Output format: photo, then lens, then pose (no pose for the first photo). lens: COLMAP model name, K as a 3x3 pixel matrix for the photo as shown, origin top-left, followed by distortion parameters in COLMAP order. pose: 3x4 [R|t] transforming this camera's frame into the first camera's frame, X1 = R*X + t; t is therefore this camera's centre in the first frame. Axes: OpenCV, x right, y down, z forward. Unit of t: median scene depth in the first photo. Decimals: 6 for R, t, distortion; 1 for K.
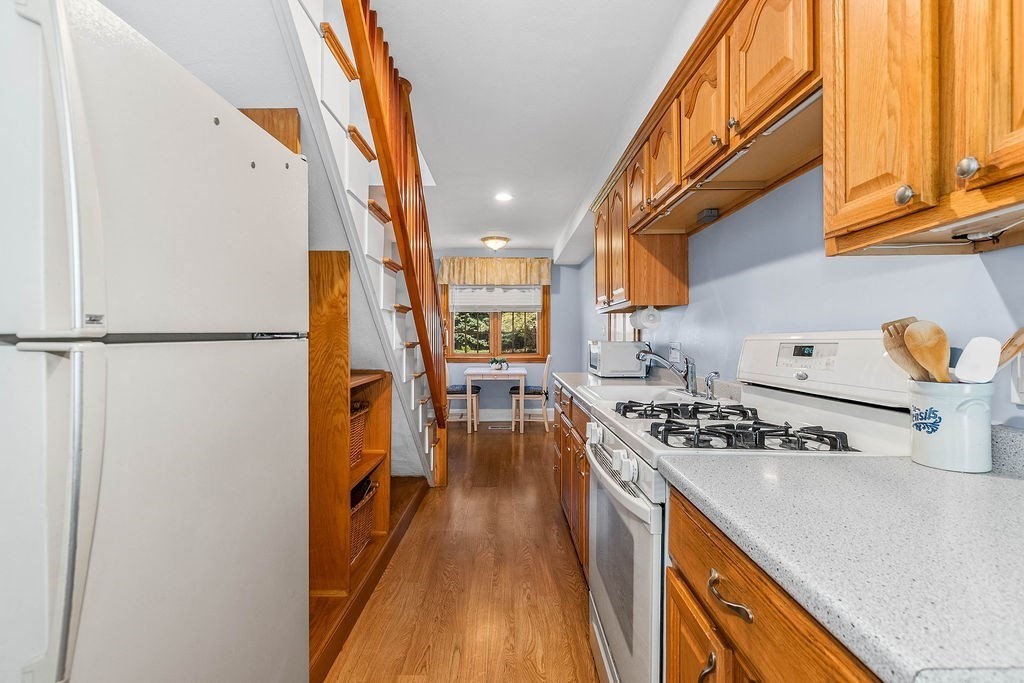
lens RADIAL K [[457.4, 0, 513.6], [0, 457.4, 338.4], [0, 0, 1]] dist [0.014147, 0.000053]
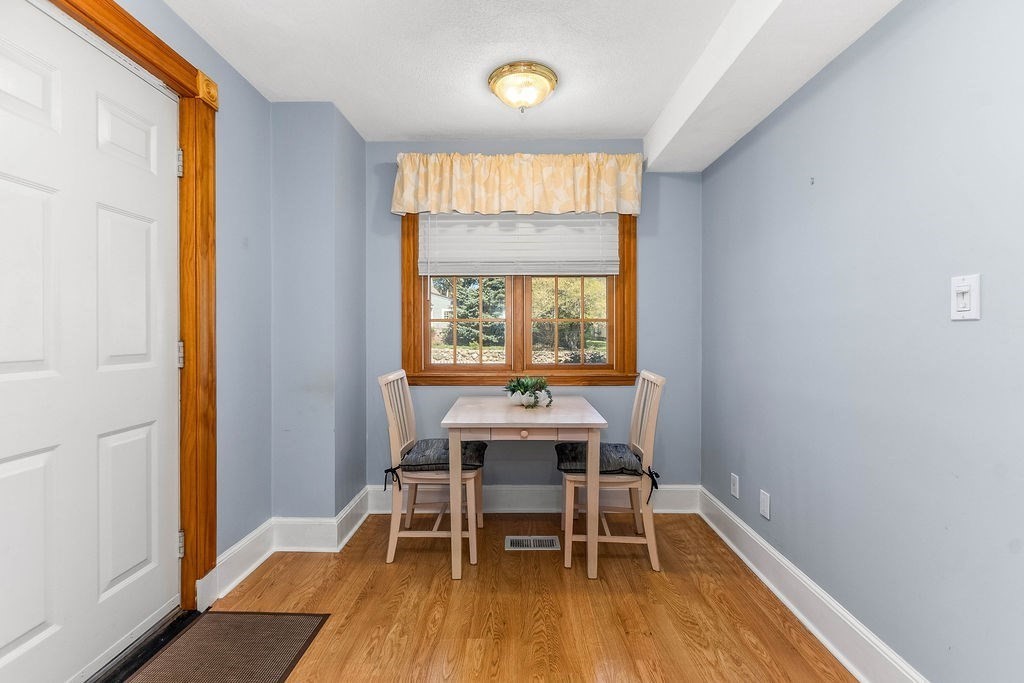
lens RADIAL K [[457.4, 0, 508.8], [0, 457.4, 336.6], [0, 0, 1]] dist [0.014147, 0.000053]
pose [[0.999487, -0.000252, -0.032019, -0.035328], [0.000444, 0.999982, 0.005981, 0.001513], [0.032017, -0.005992, 0.999469, 0.547677]]
